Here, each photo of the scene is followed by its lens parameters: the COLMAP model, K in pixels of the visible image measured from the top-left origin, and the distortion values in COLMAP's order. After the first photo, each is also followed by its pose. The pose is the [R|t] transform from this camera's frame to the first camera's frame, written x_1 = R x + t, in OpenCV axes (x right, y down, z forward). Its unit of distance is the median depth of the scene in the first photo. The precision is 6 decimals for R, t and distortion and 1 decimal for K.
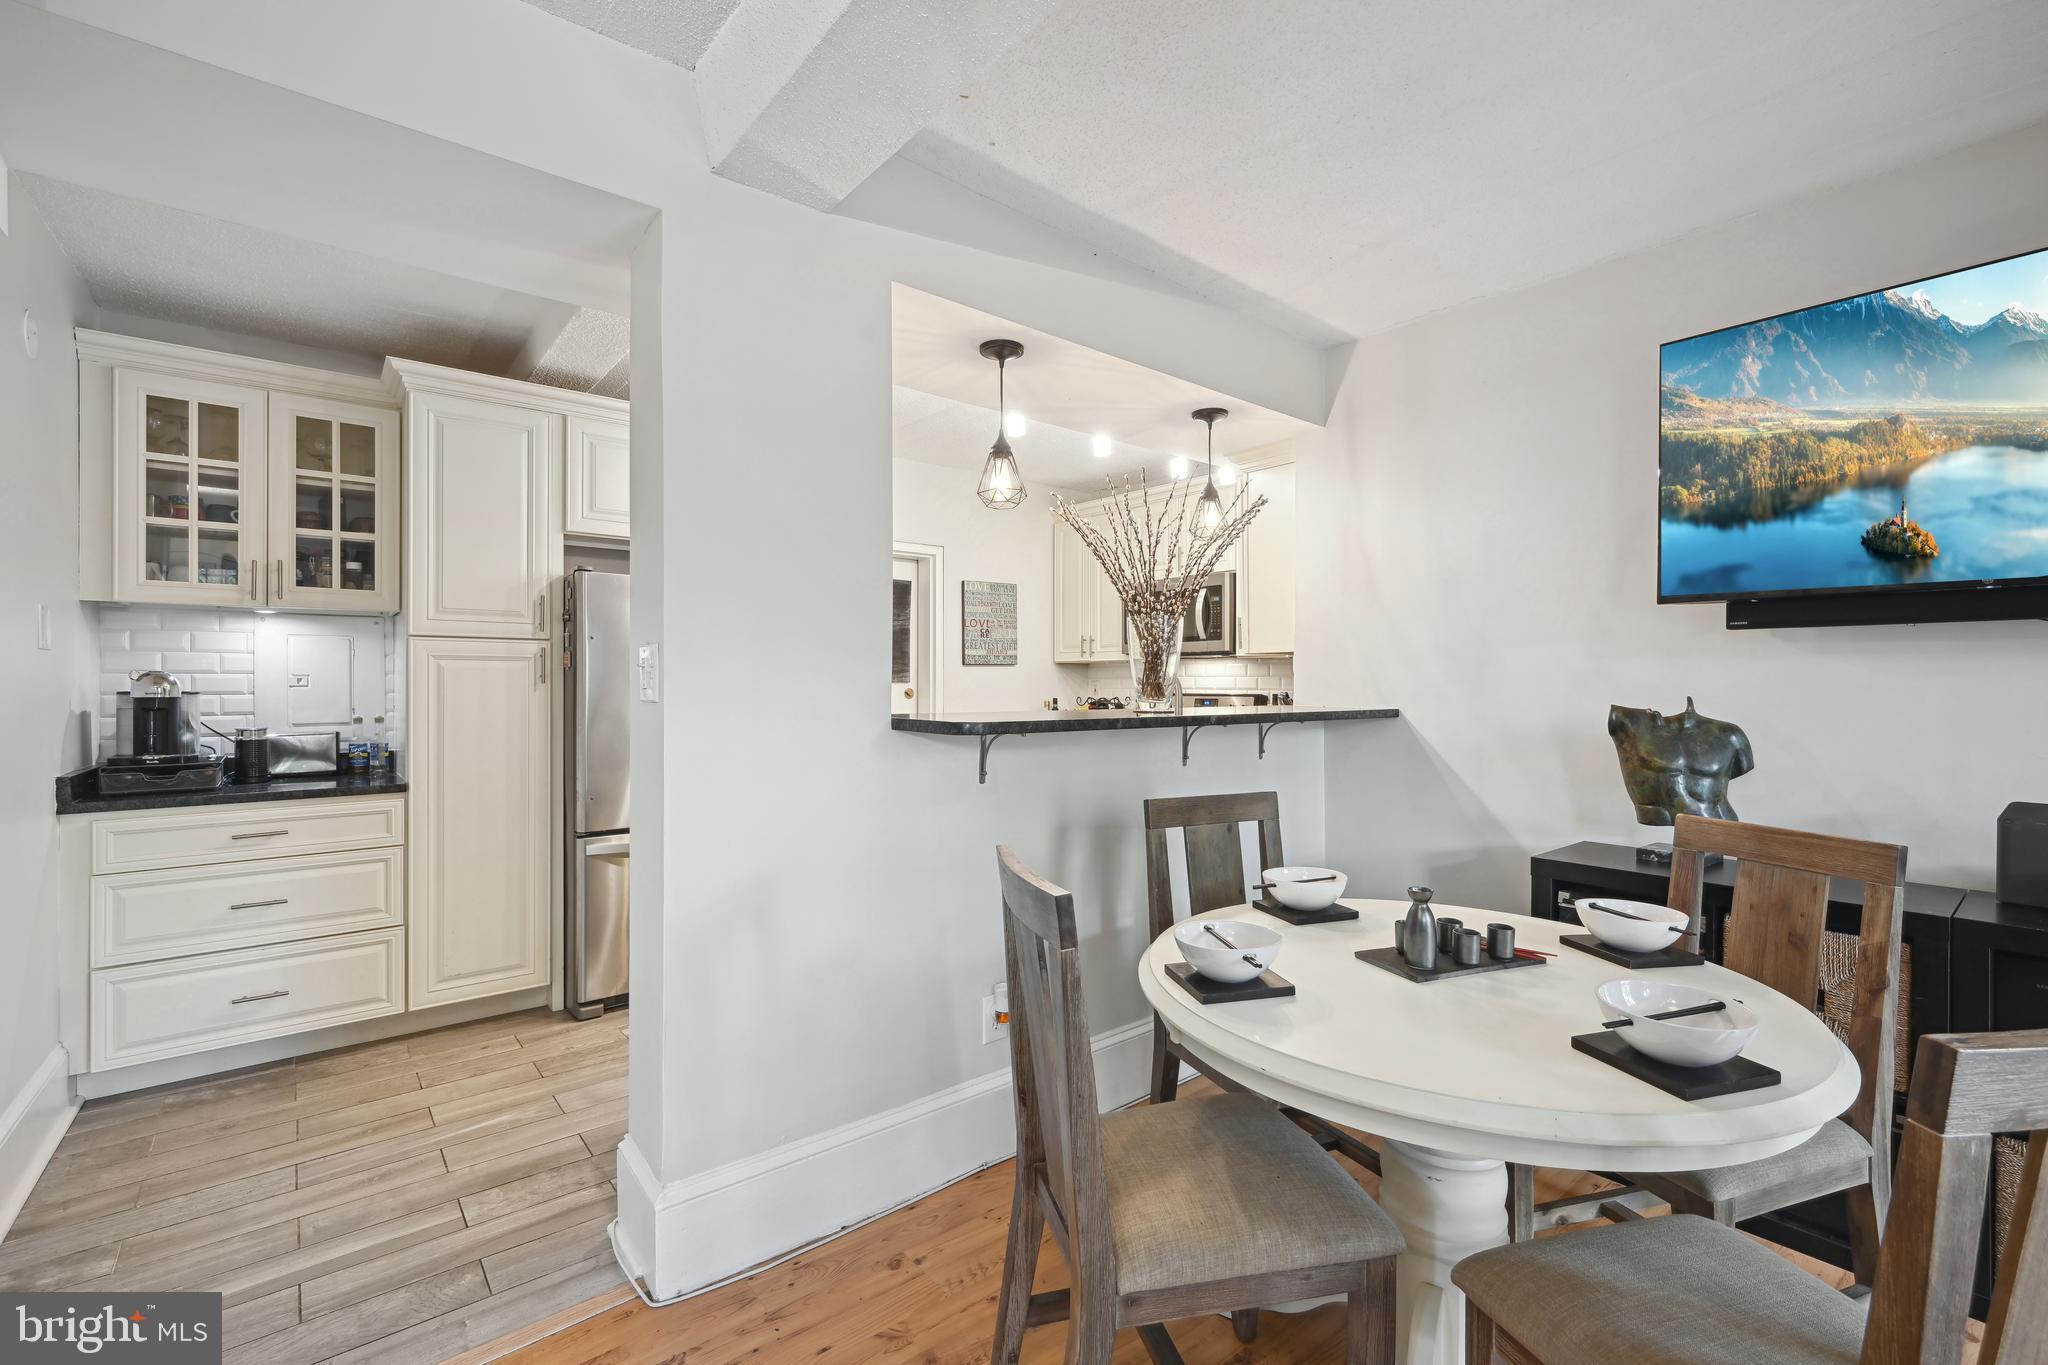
lens RADIAL K [[885.7, 0, 1034.9], [0, 885.7, 687.7], [0, 0, 1]] dist [0.000640, 0.000370]
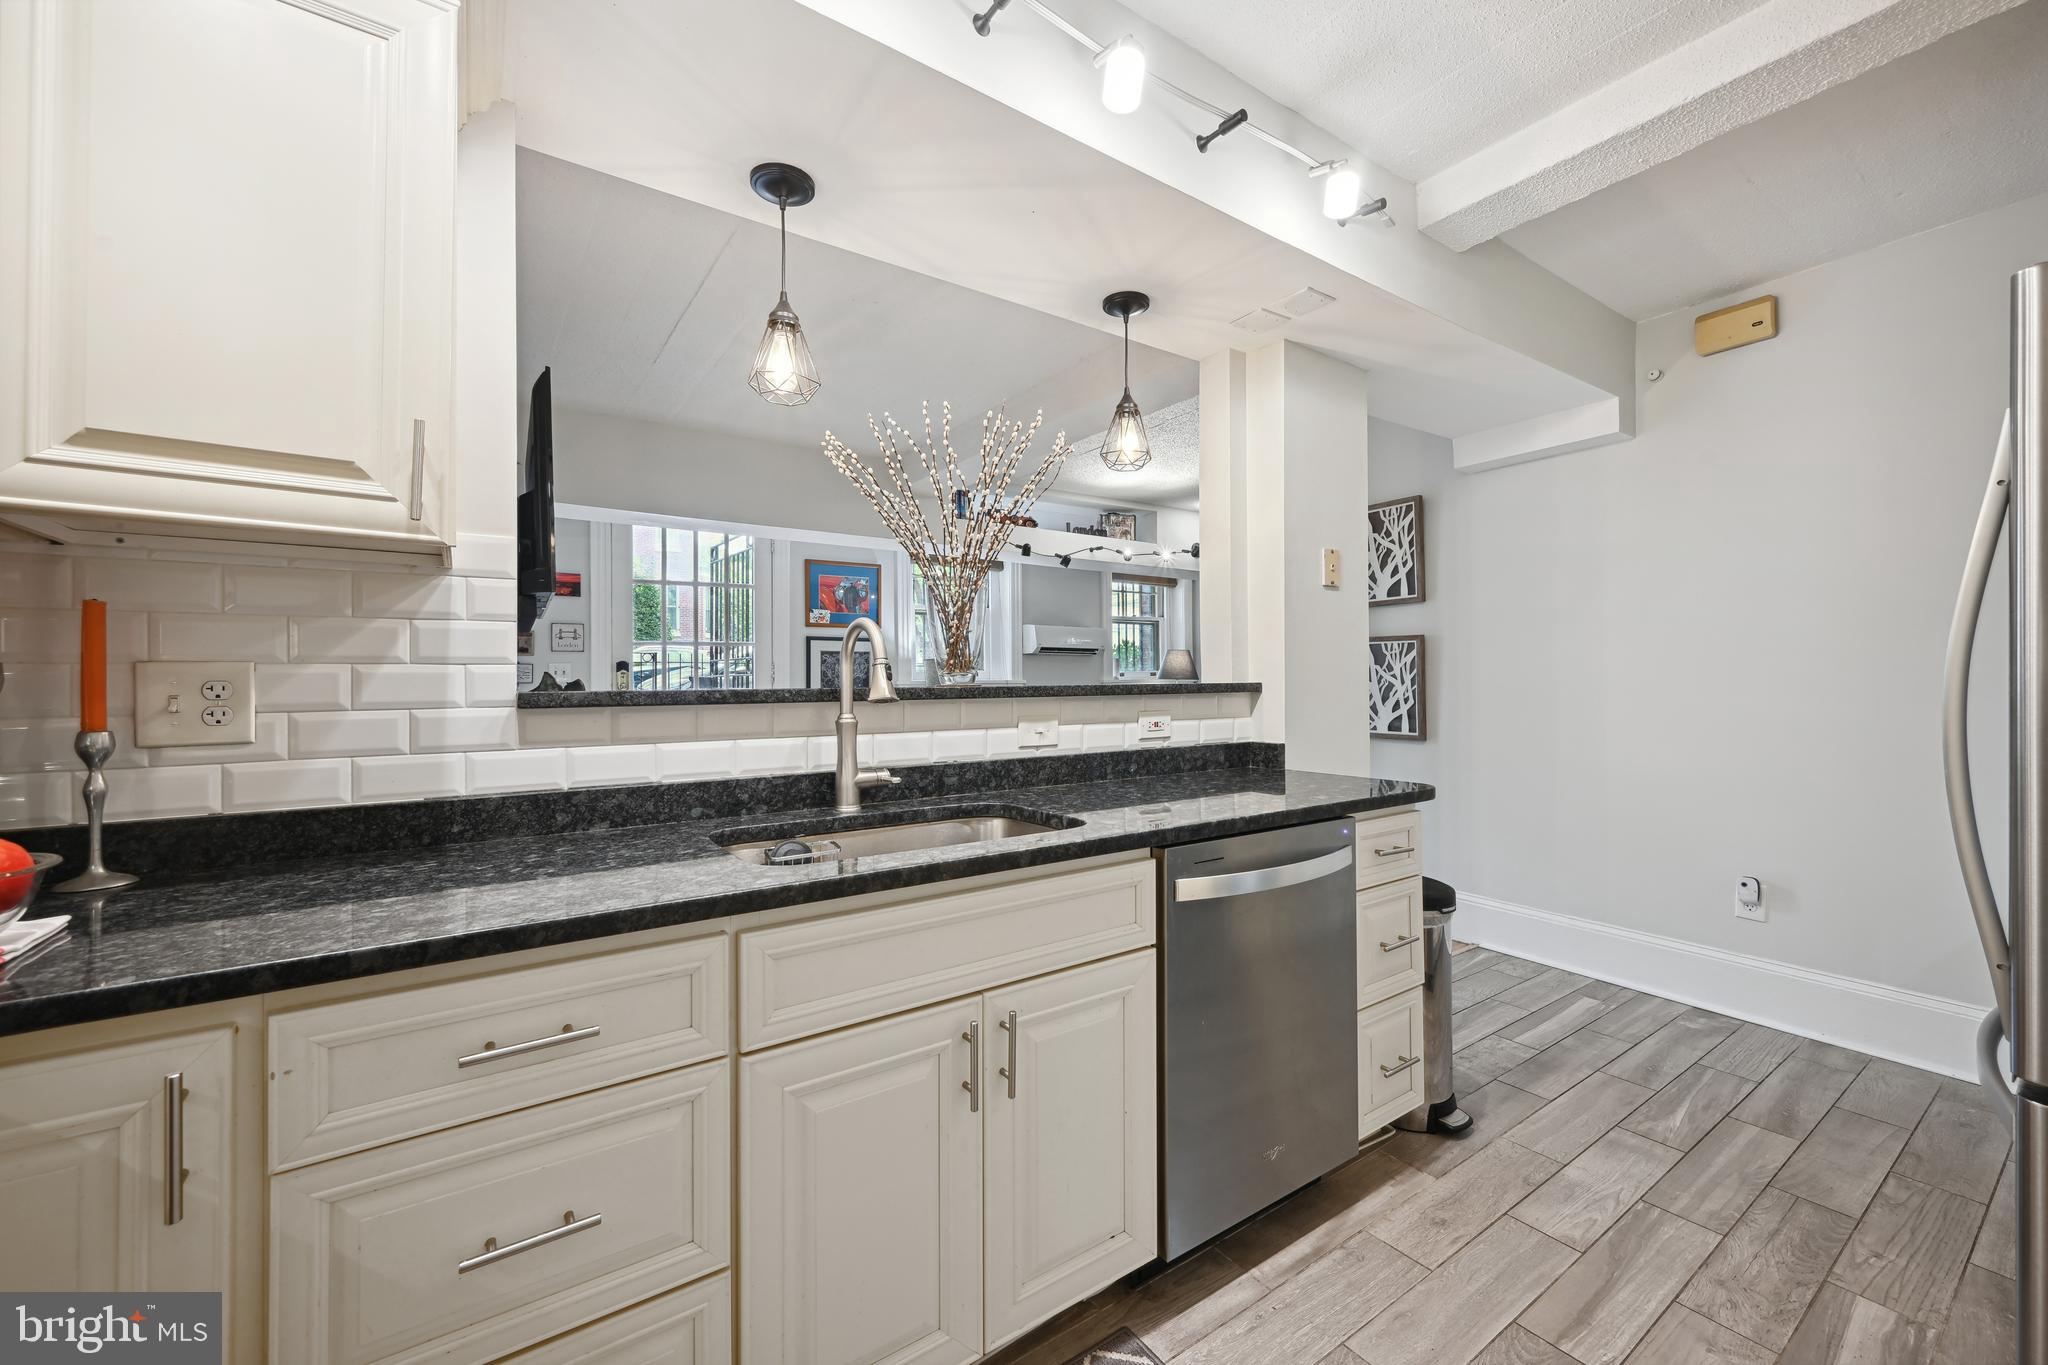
lens RADIAL K [[814.2, 0, 1024.0], [0, 814.2, 682.5], [0, 0, 1]] dist [-0.000068, -0.000010]
pose [[-0.995793, 0.000587, 0.091624, 0.002020], [0.001464, 0.999954, 0.009504, 0.014299], [-0.091615, 0.009599, -0.995748, 2.003524]]
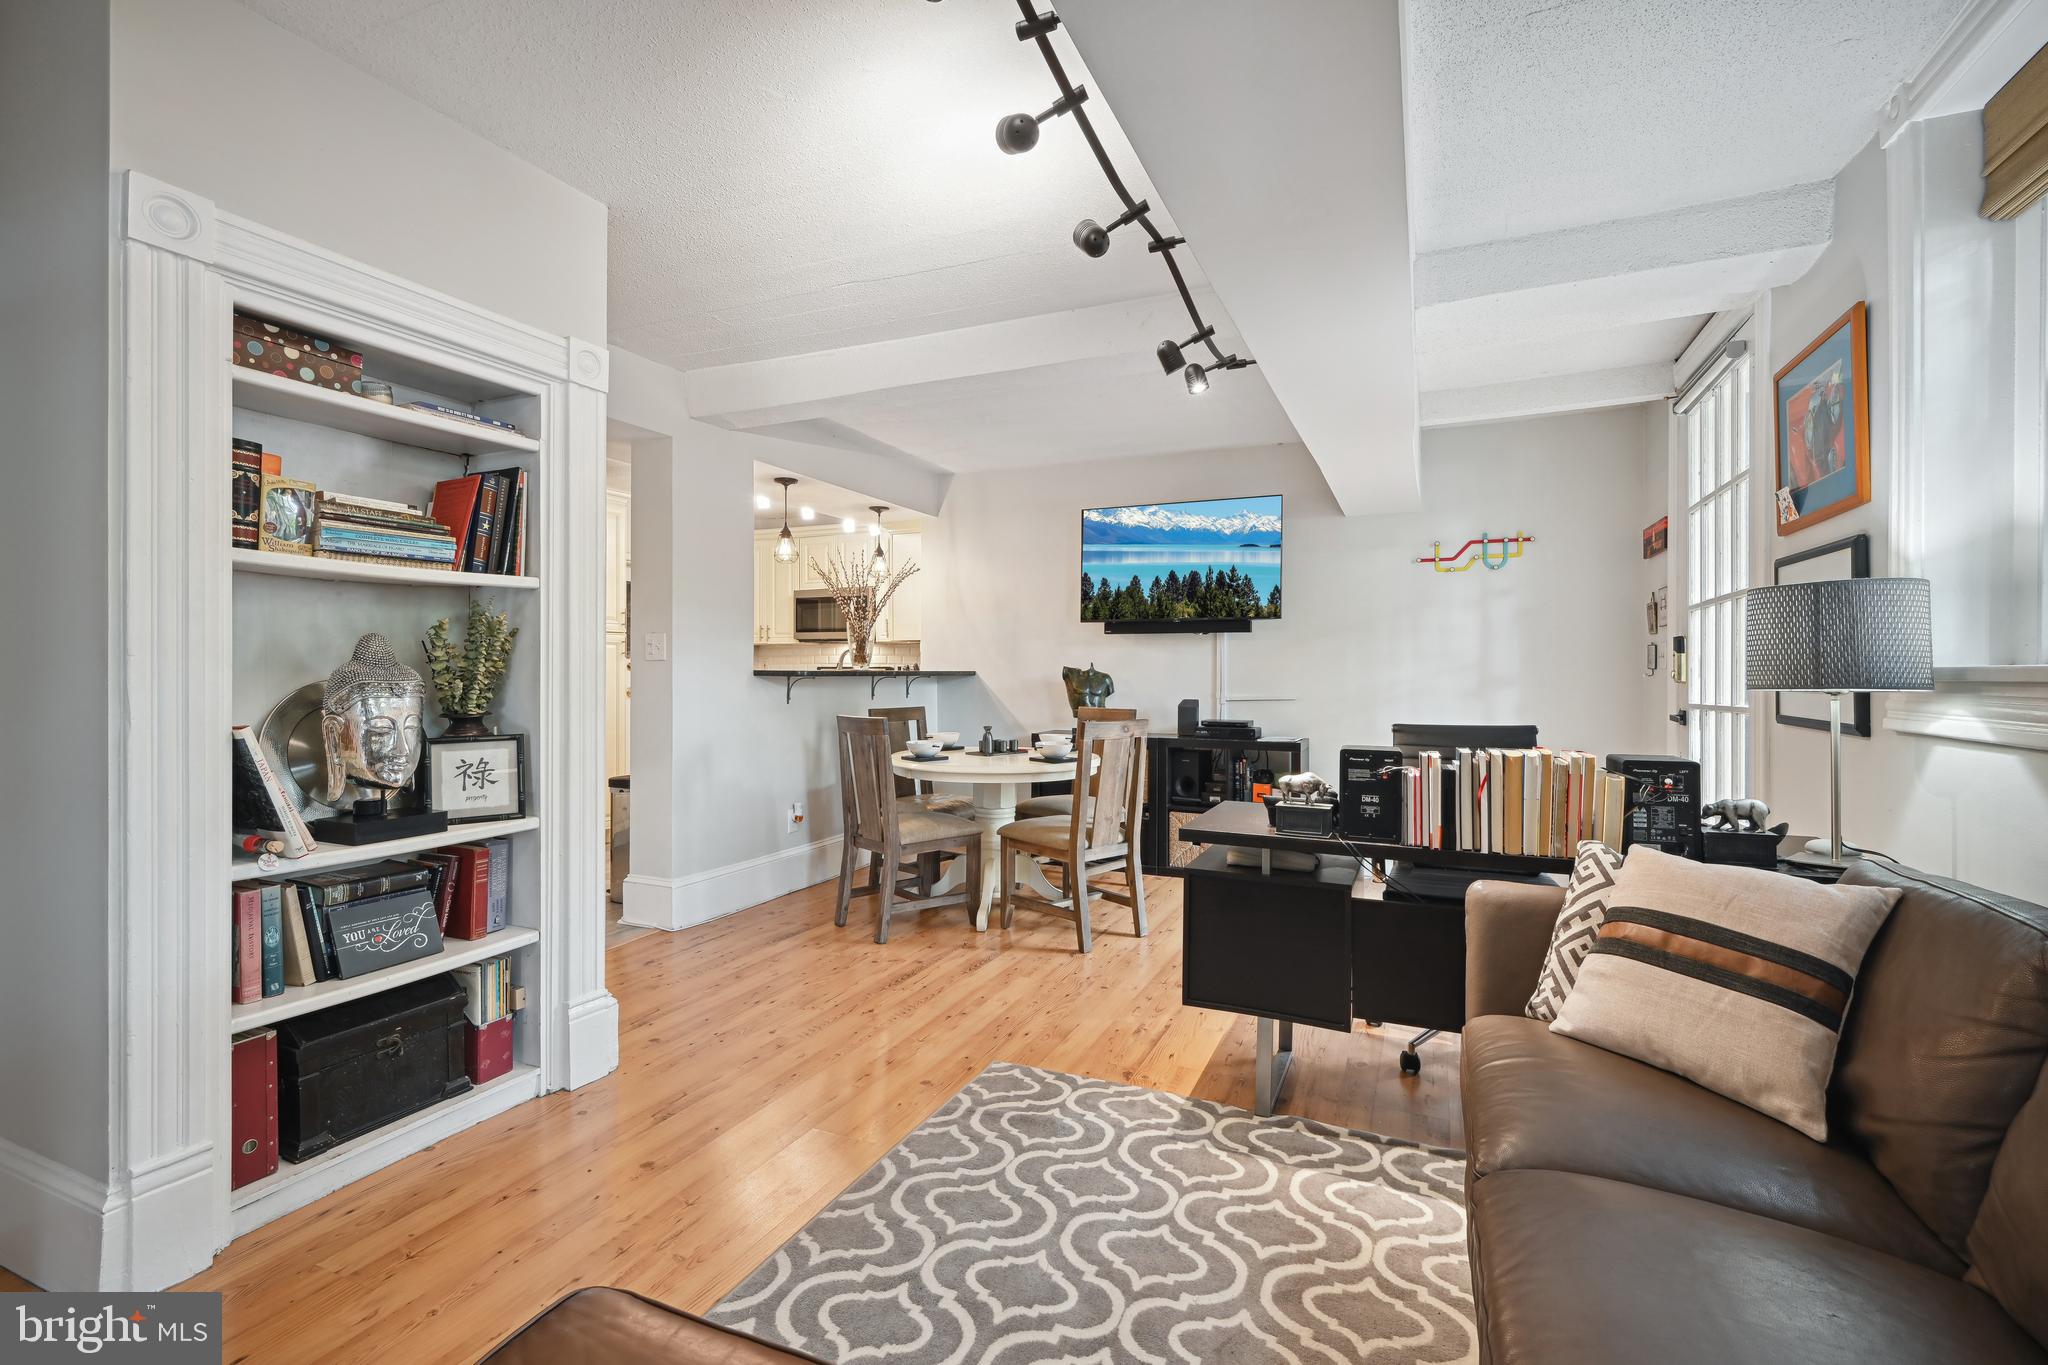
lens RADIAL K [[912.9, 0, 1025.6], [0, 912.9, 672.2], [0, 0, 1]] dist [0.000016, 0.000427]
pose [[0.896351, -0.000881, 0.443344, -0.482561], [0.001419, 0.999999, -0.000882, 0.037481], [-0.443343, 0.001420, 0.896351, -1.075669]]
